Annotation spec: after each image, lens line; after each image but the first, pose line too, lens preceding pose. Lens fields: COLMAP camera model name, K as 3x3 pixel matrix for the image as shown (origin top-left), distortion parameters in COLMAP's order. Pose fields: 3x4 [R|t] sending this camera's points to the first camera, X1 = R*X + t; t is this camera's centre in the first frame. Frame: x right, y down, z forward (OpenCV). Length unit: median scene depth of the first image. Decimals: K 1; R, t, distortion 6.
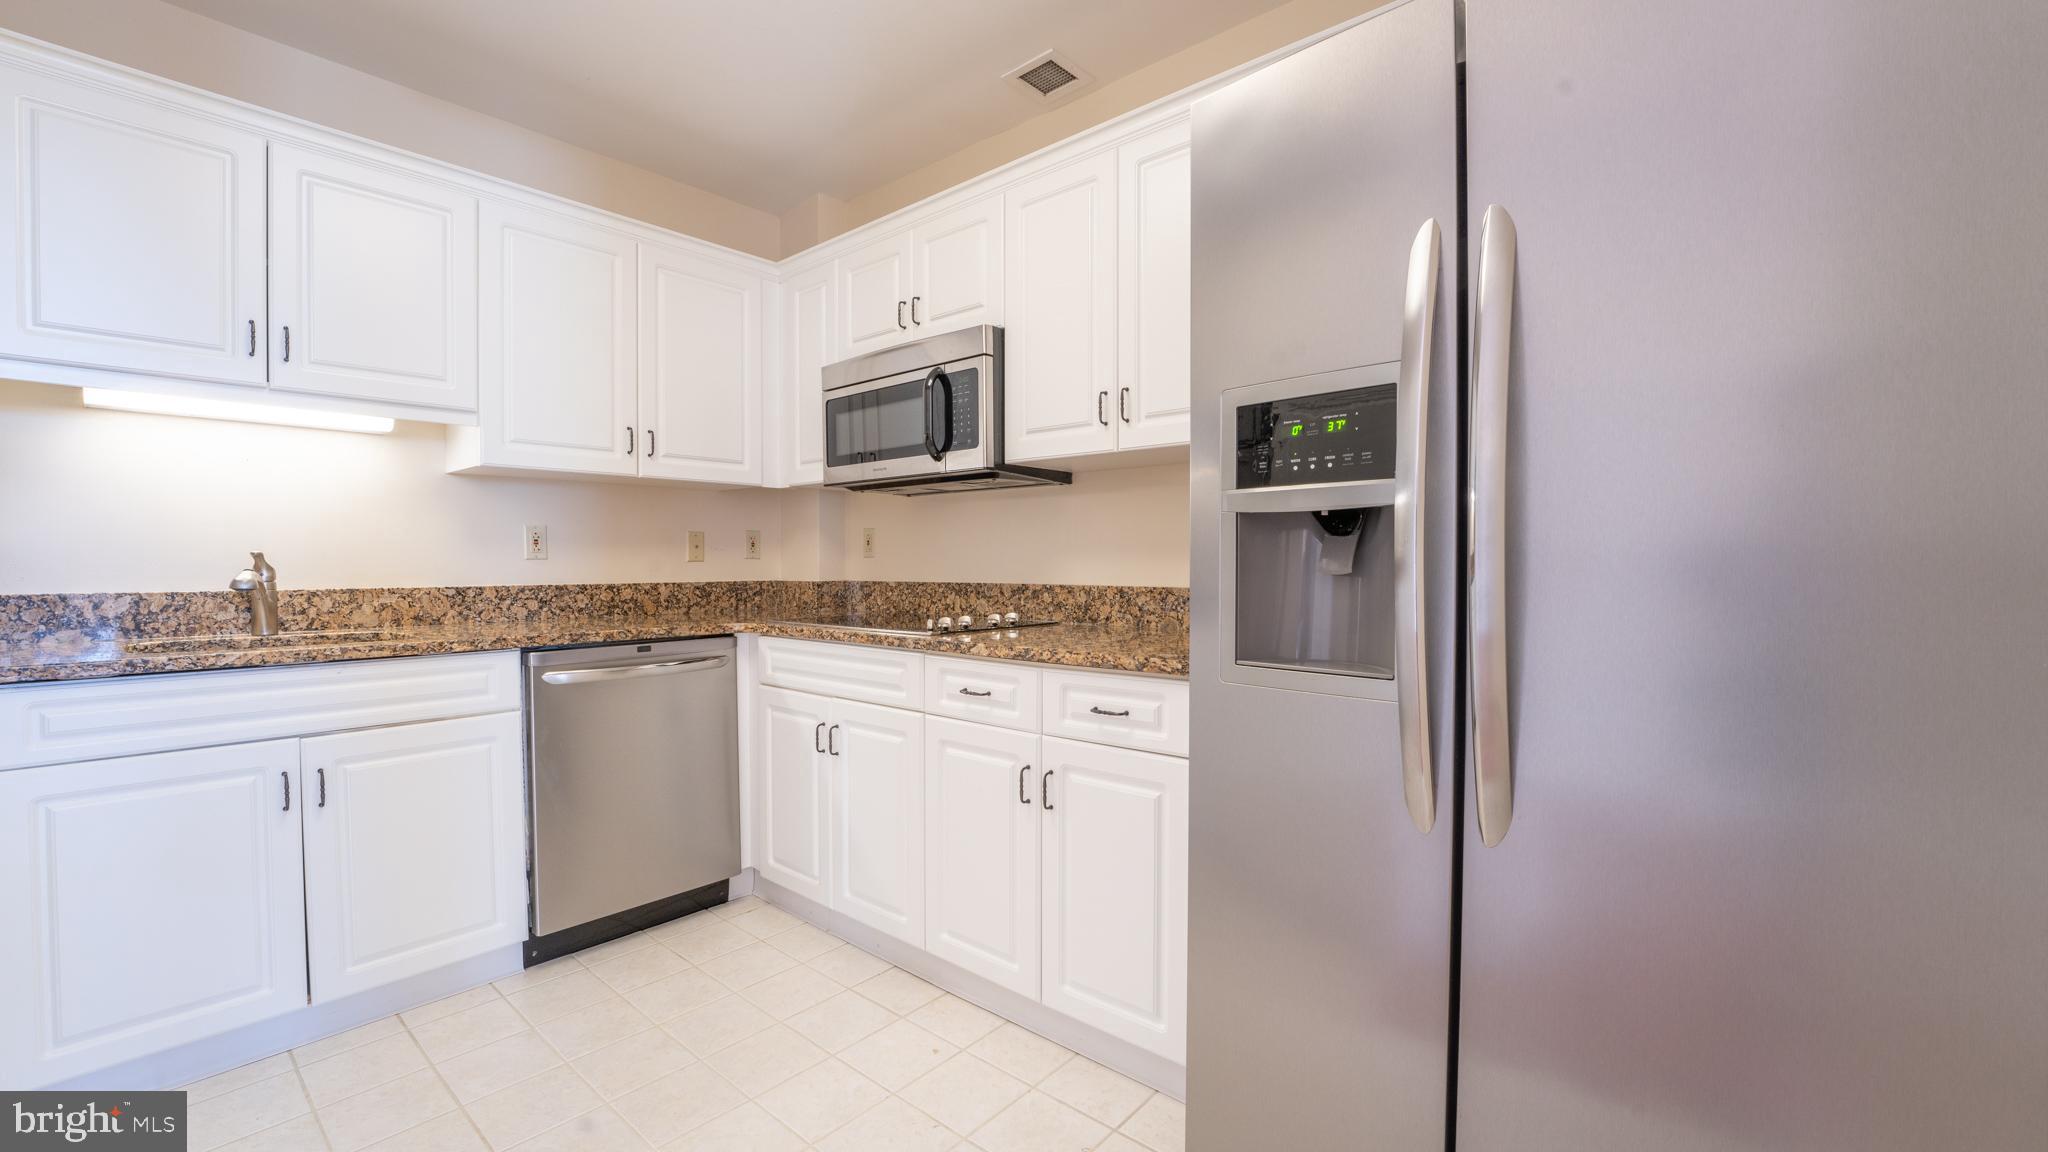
lens RADIAL K [[828.9, 0, 1023.1], [0, 828.9, 575.0], [0, 0, 1]] dist [-0.010096, 0.000341]
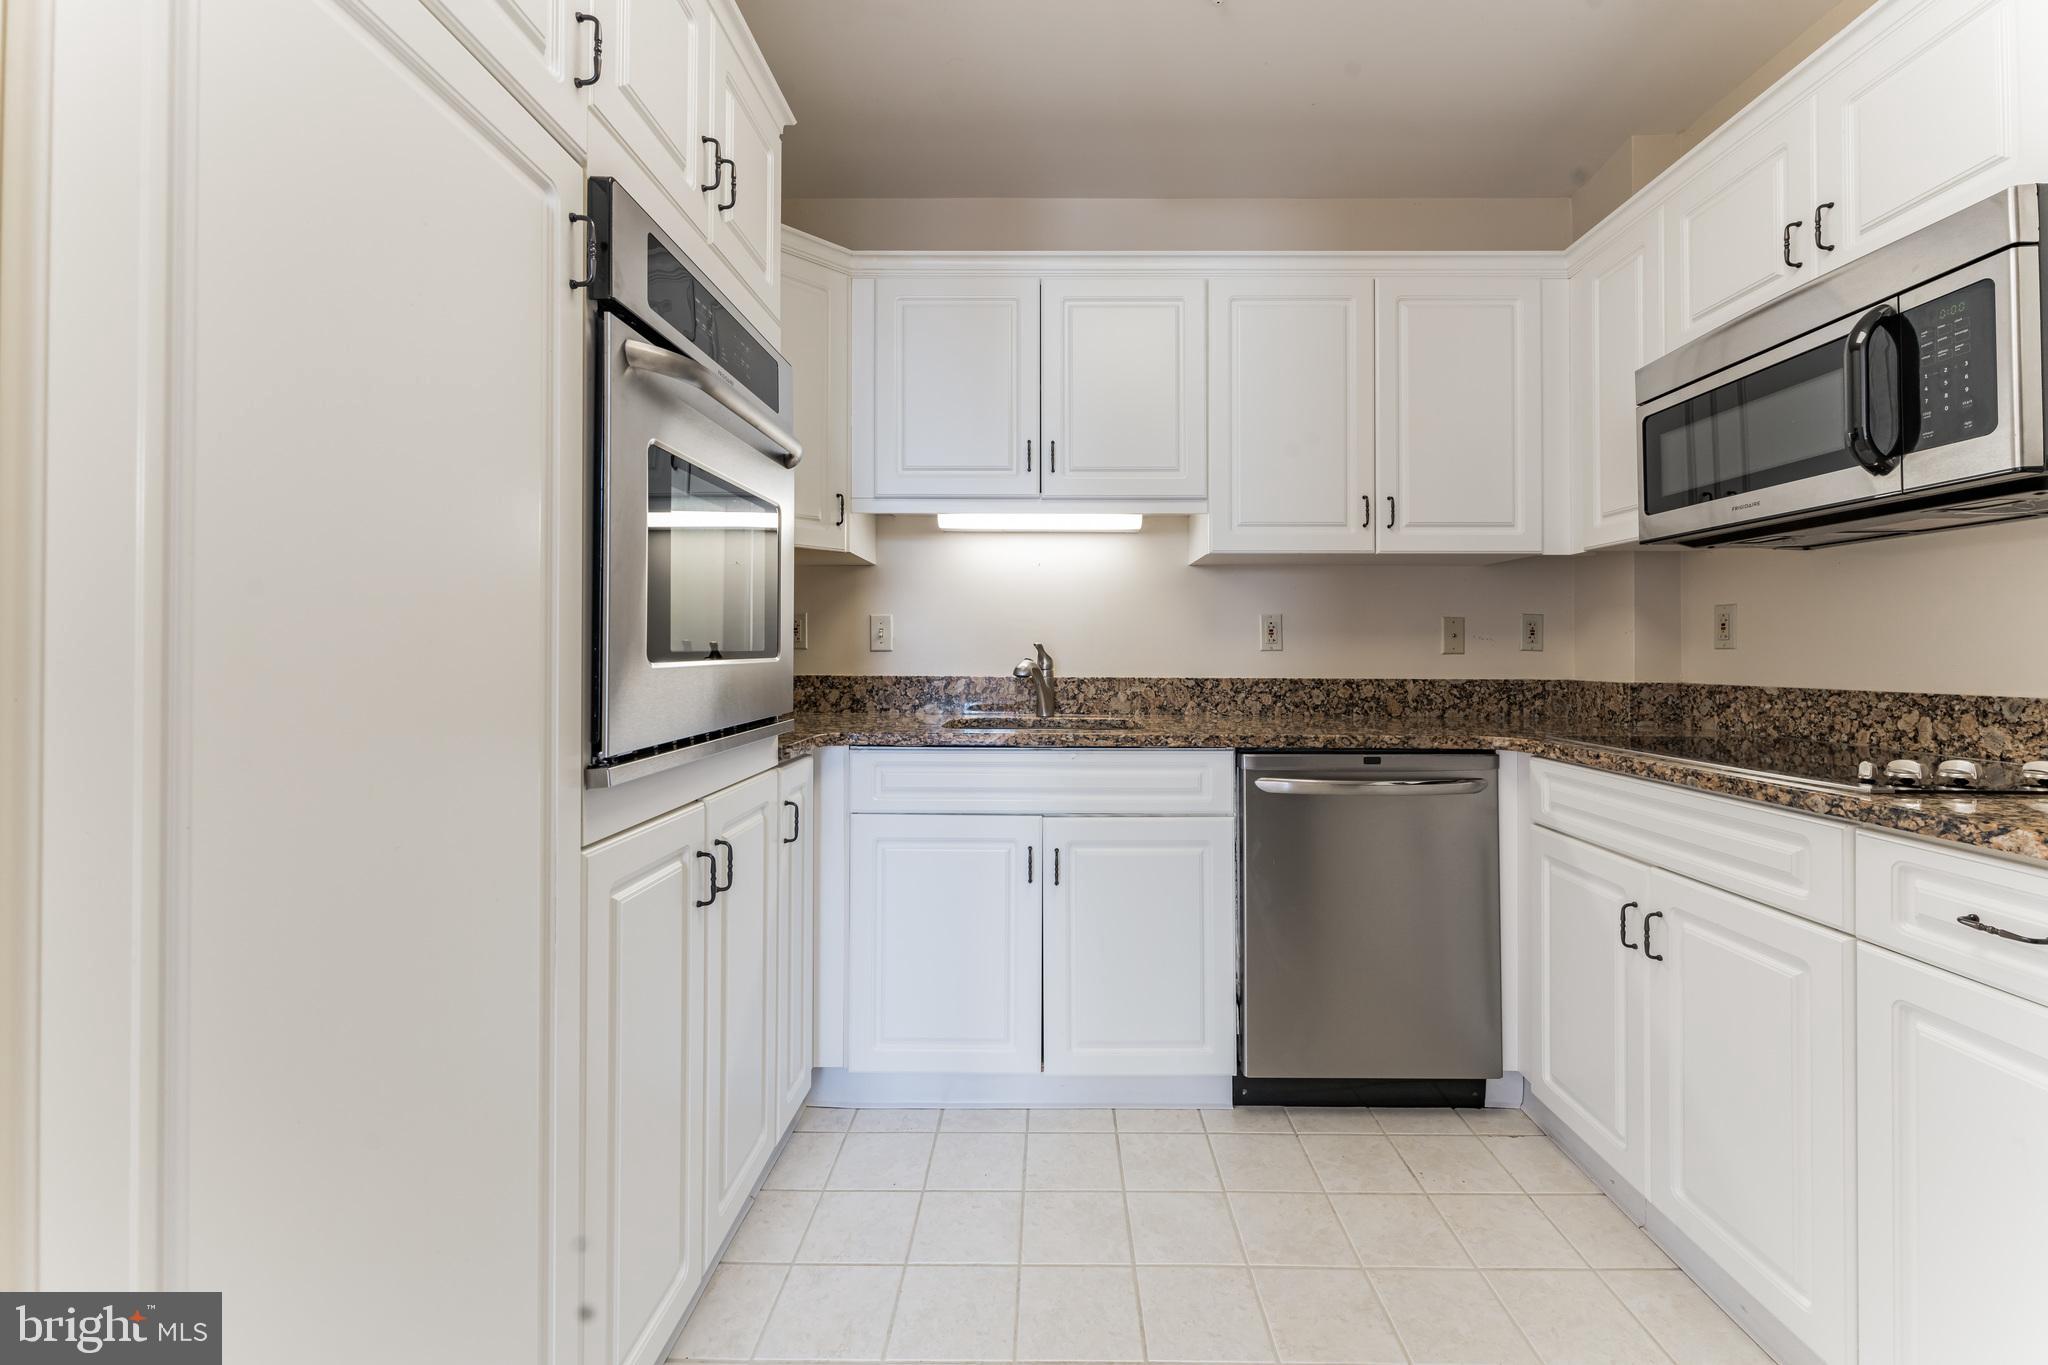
lens RADIAL K [[824.6, 0, 1039.2], [0, 824.6, 643.0], [0, 0, 1]] dist [-0.001370, -0.000379]
pose [[0.637332, -0.006233, -0.770564, -0.039370], [-0.017319, 0.999599, -0.022409, -0.002472], [0.770395, 0.027627, 0.636968, 0.222375]]
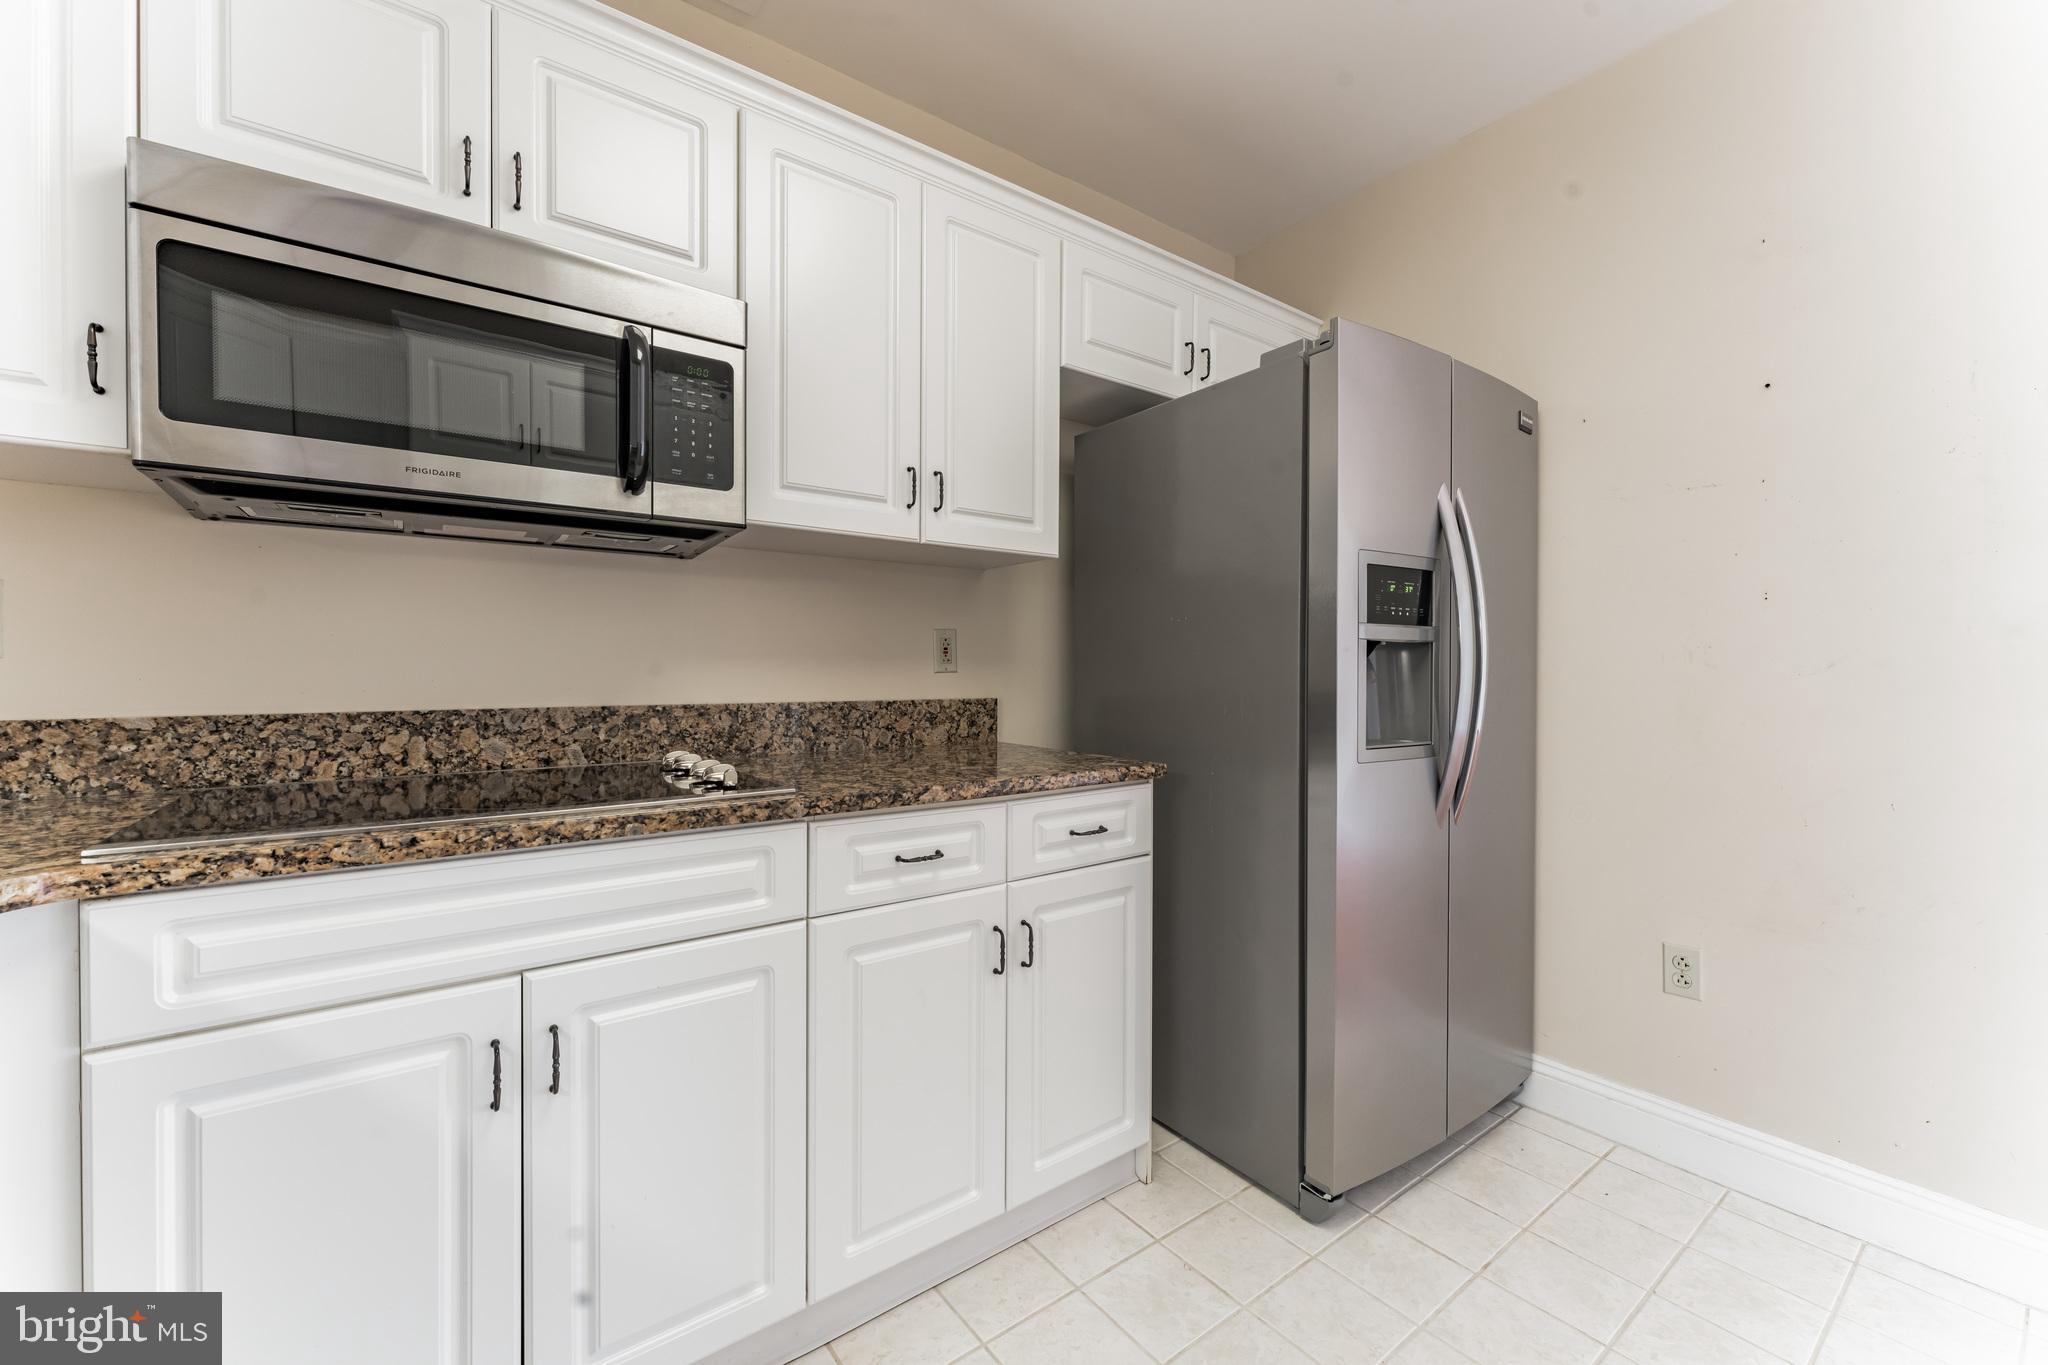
lens RADIAL K [[824.6, 0, 1038.2], [0, 824.6, 676.7], [0, 0, 1]] dist [-0.001370, -0.000379]
pose [[0.210592, -0.007991, 0.977541, -0.603905], [0.010542, 0.999927, 0.005902, -0.013094], [-0.977517, 0.009063, 0.210661, 0.624081]]
